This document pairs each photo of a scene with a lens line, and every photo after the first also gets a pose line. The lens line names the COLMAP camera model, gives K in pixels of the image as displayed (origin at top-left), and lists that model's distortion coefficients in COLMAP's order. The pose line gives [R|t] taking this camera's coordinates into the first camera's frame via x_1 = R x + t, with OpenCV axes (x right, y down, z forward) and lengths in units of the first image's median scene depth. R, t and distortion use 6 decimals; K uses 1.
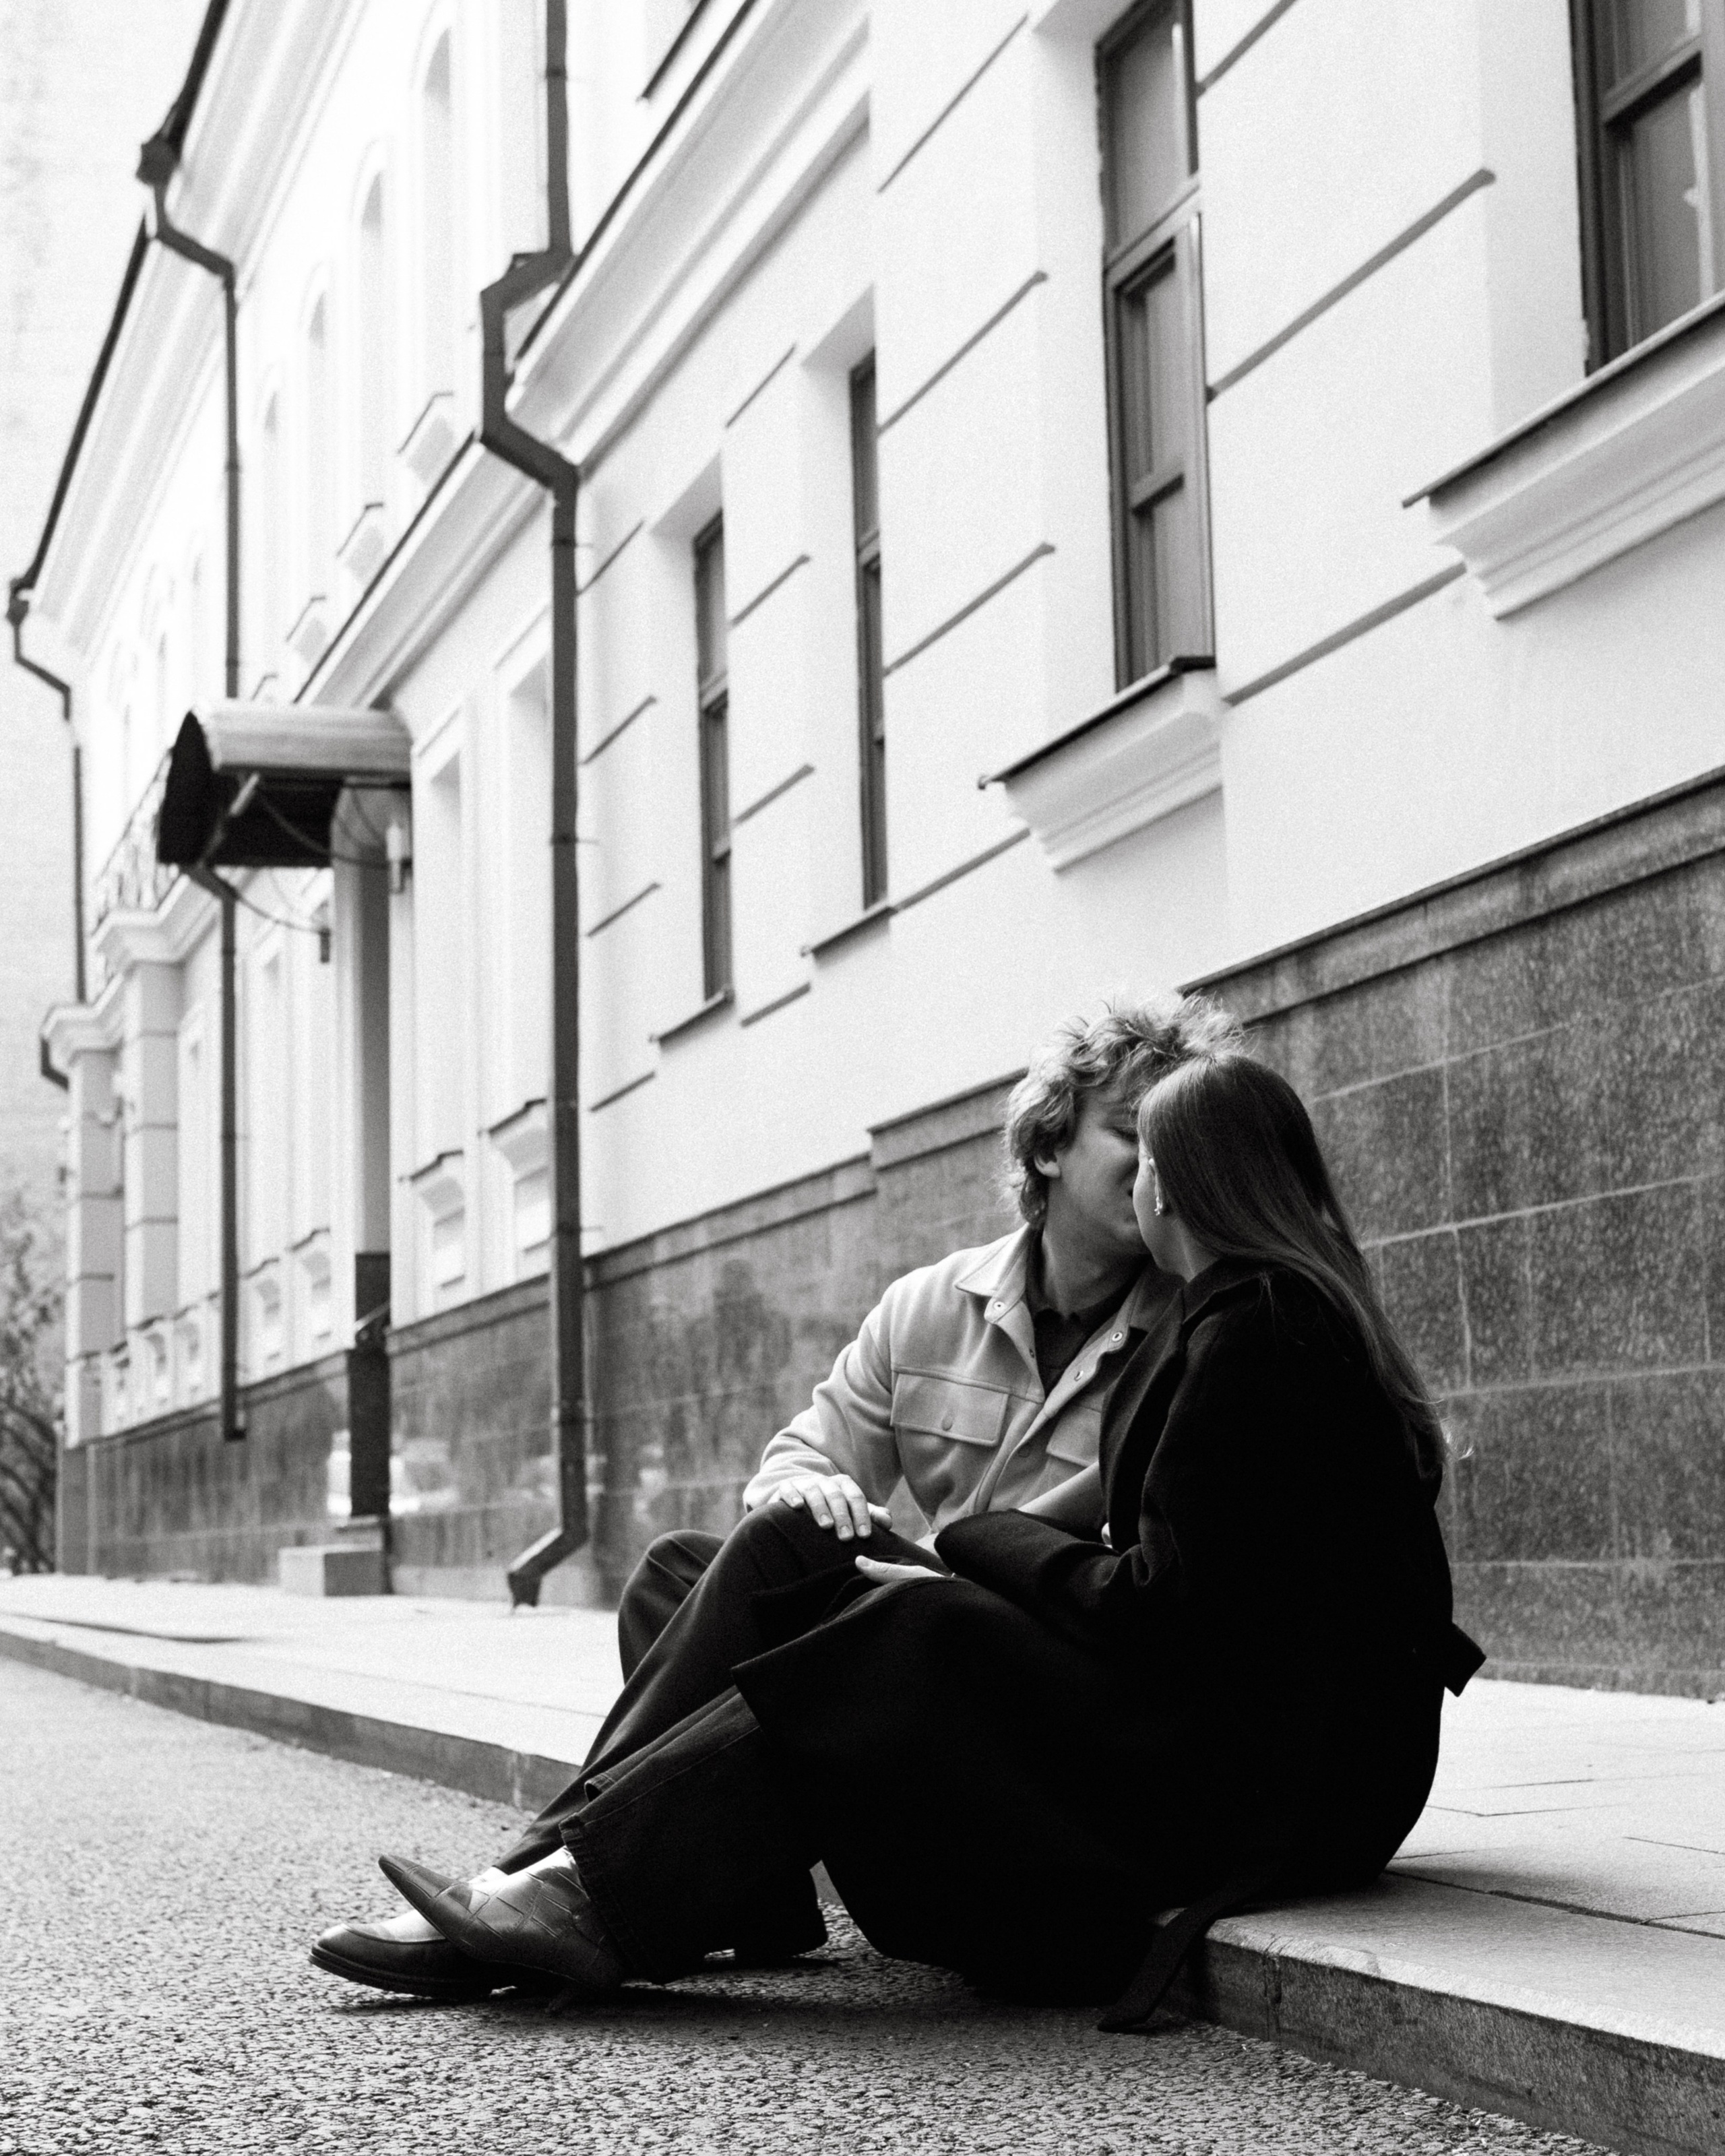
lens RADIAL K [[3667.2, 0, 862.5], [0, 3667.2, 1078.0], [0, 0, 1]] dist [0.049497, 0.079801]
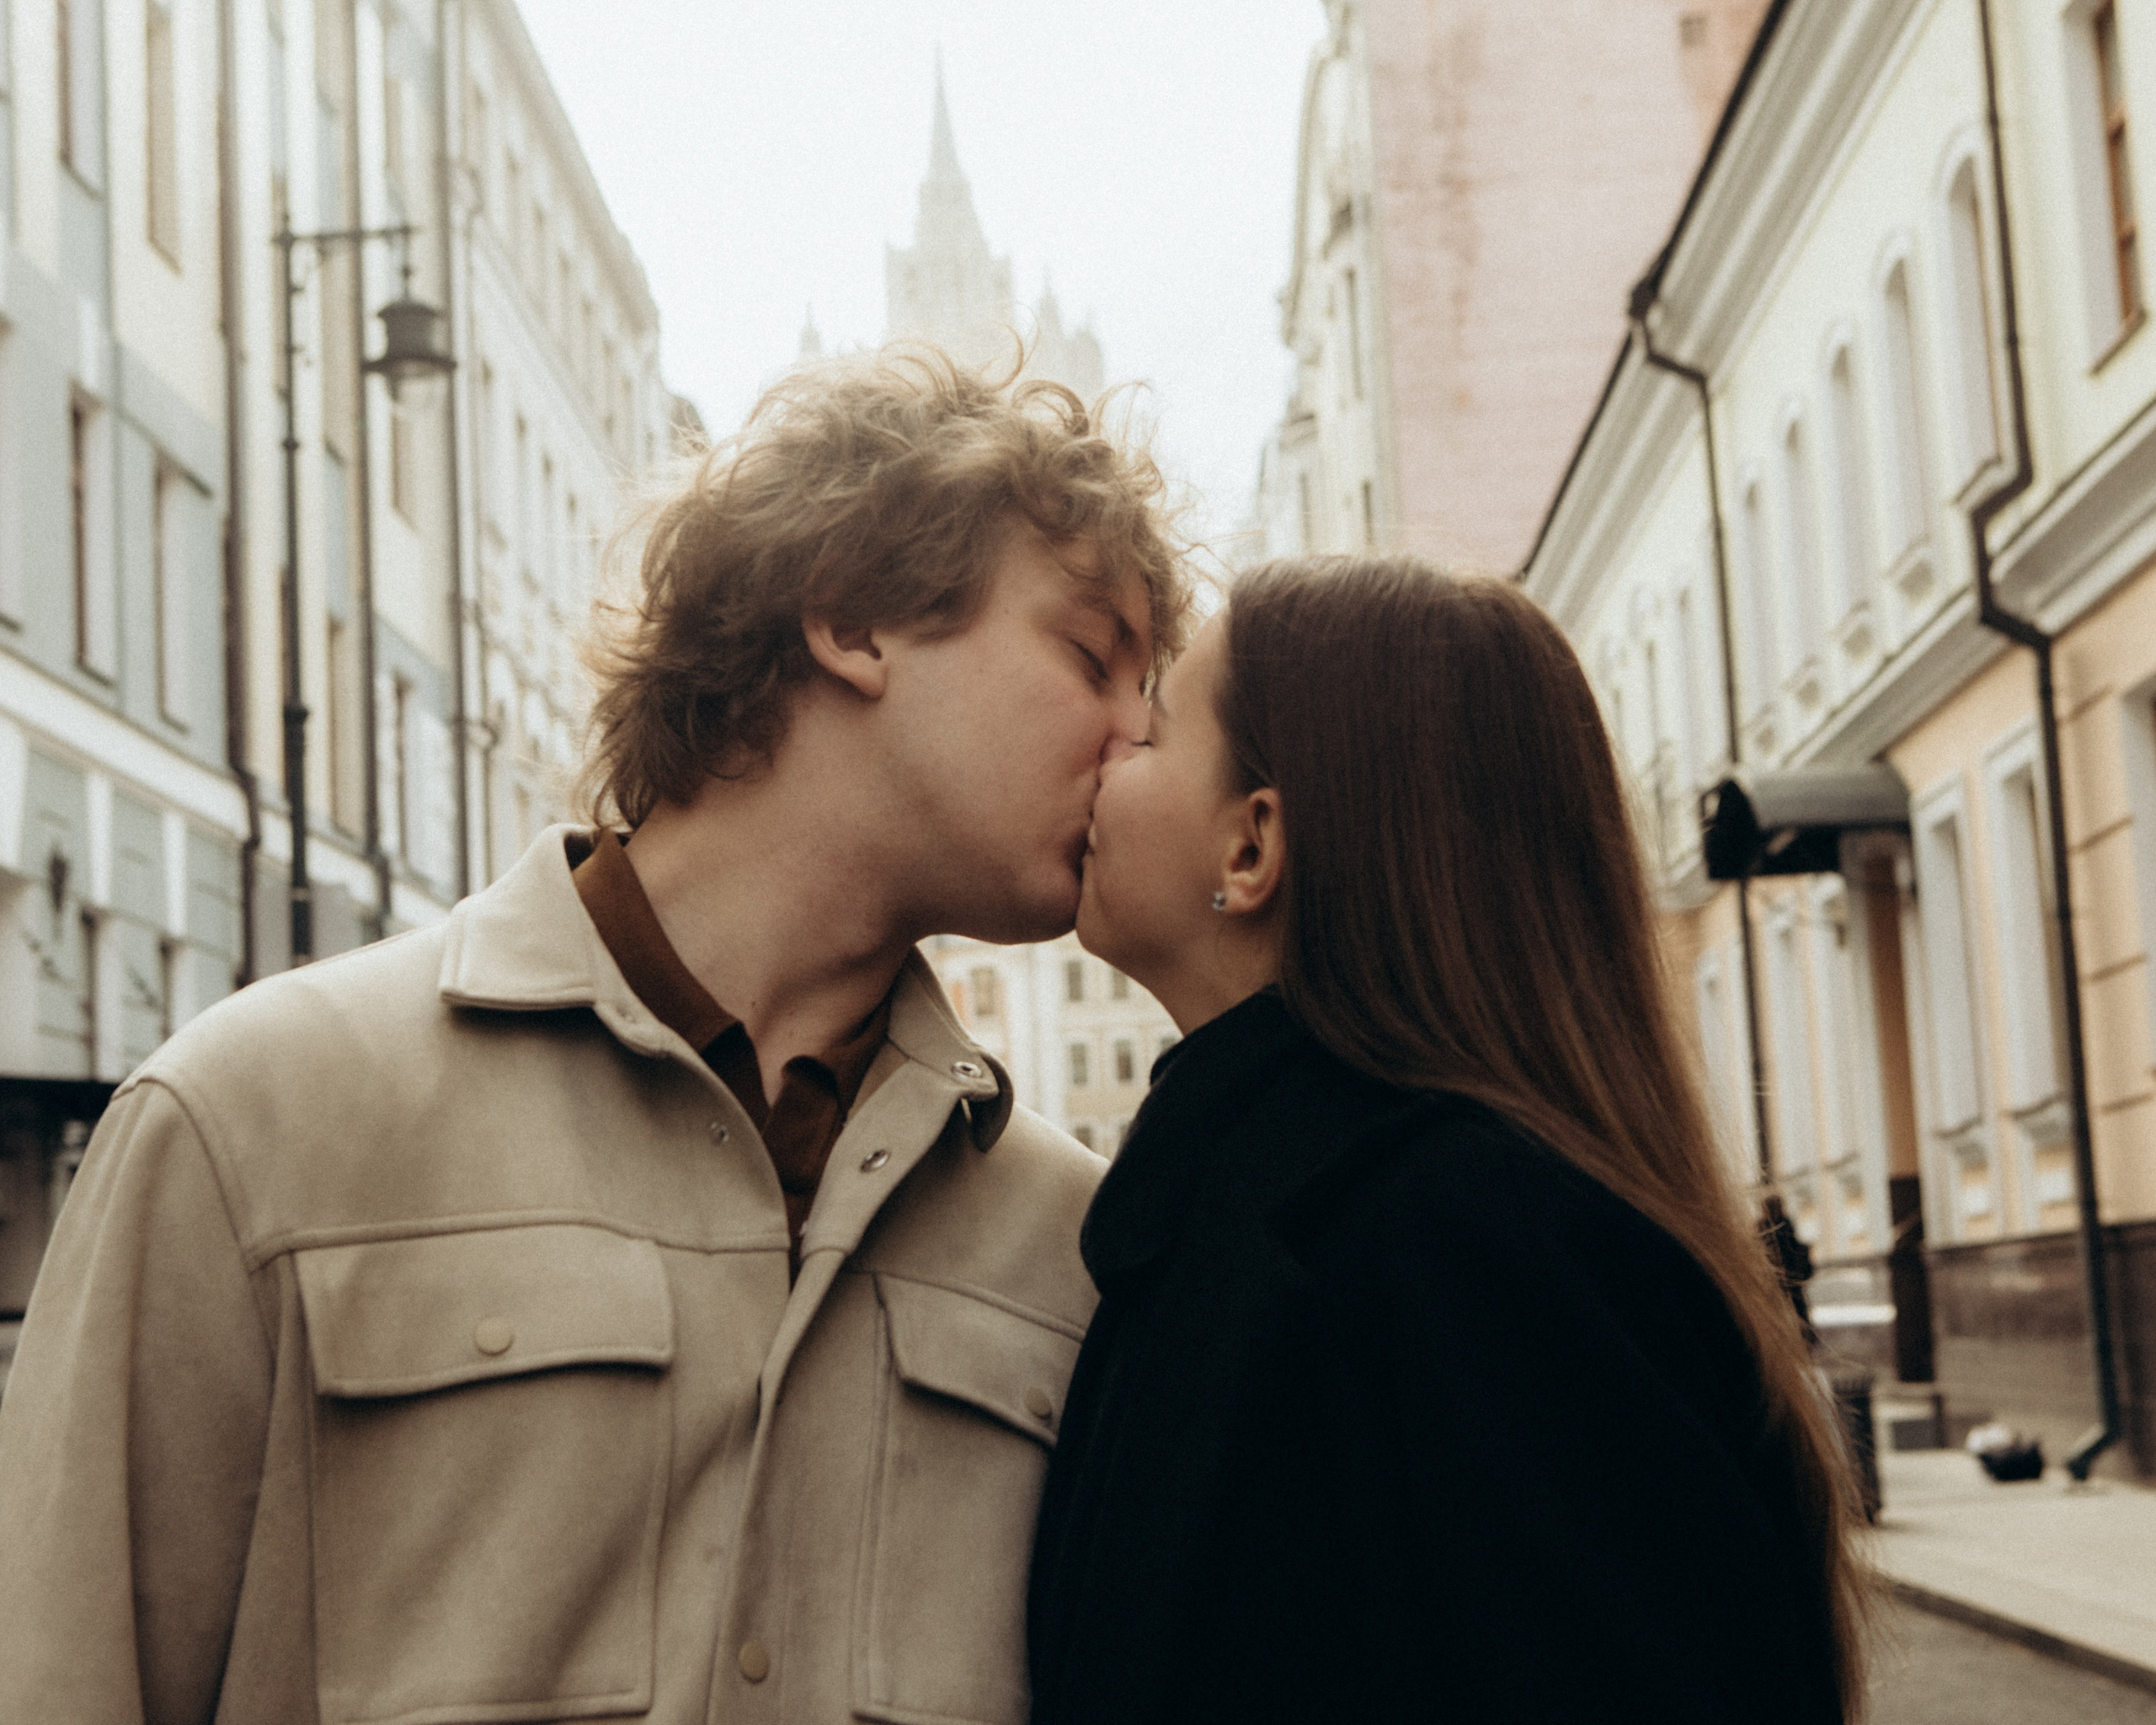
lens RADIAL K [[3443.3, 0, 1078.0], [0, 3443.3, 862.5], [0, 0, 1]] dist [-0.016763, 0.061016]
pose [[0.946057, -0.073391, -0.315577, -0.017758], [0.075230, 0.997146, -0.006367, -0.075166], [0.315144, -0.017718, 0.948878, -0.226403]]
